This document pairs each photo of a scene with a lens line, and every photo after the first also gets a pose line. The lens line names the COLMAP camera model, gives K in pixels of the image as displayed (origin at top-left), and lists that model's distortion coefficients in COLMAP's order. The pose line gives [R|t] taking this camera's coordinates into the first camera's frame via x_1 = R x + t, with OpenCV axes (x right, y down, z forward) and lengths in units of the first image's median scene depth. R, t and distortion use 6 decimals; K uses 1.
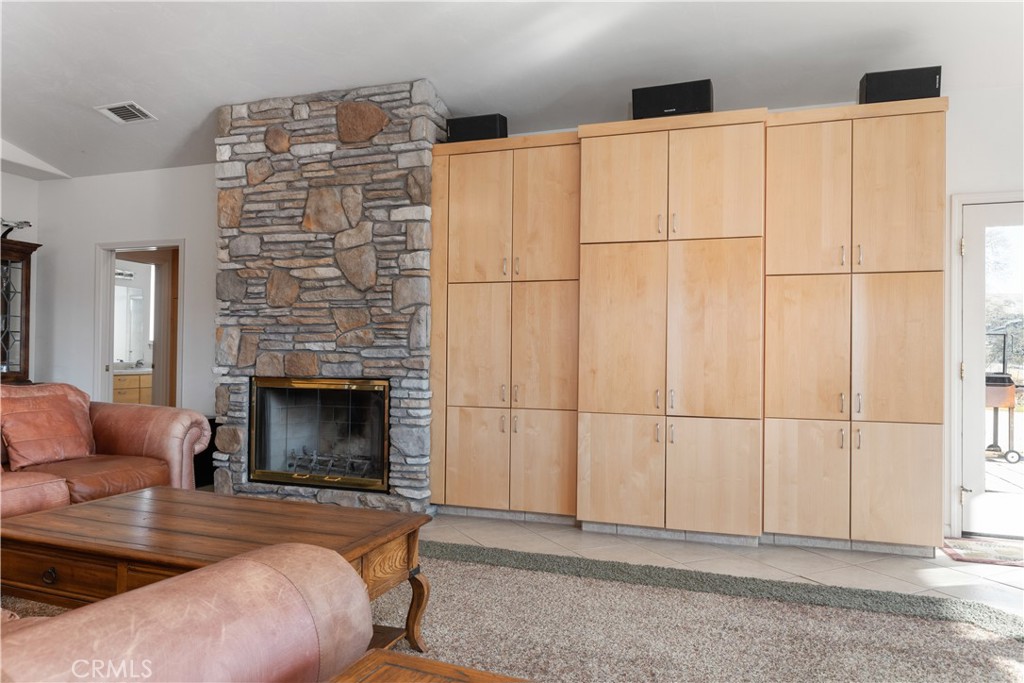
lens RADIAL K [[694.3, 0, 504.3], [0, 694.3, 345.2], [0, 0, 1]] dist [-0.001023, 0.000661]
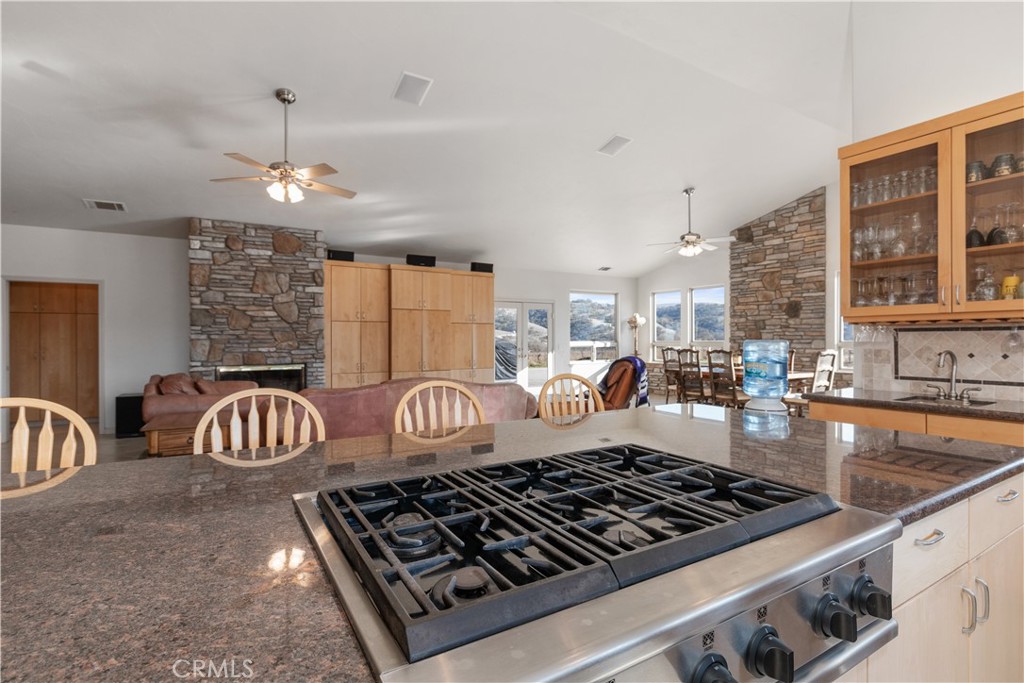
lens RADIAL K [[489.7, 0, 512.0], [0, 489.7, 339.2], [0, 0, 1]] dist [0.003191, -0.000873]
pose [[0.643367, -0.010937, 0.765480, -0.911630], [-0.000706, 0.999889, 0.014880, -0.051208], [-0.765558, -0.010114, 0.643288, -0.494734]]
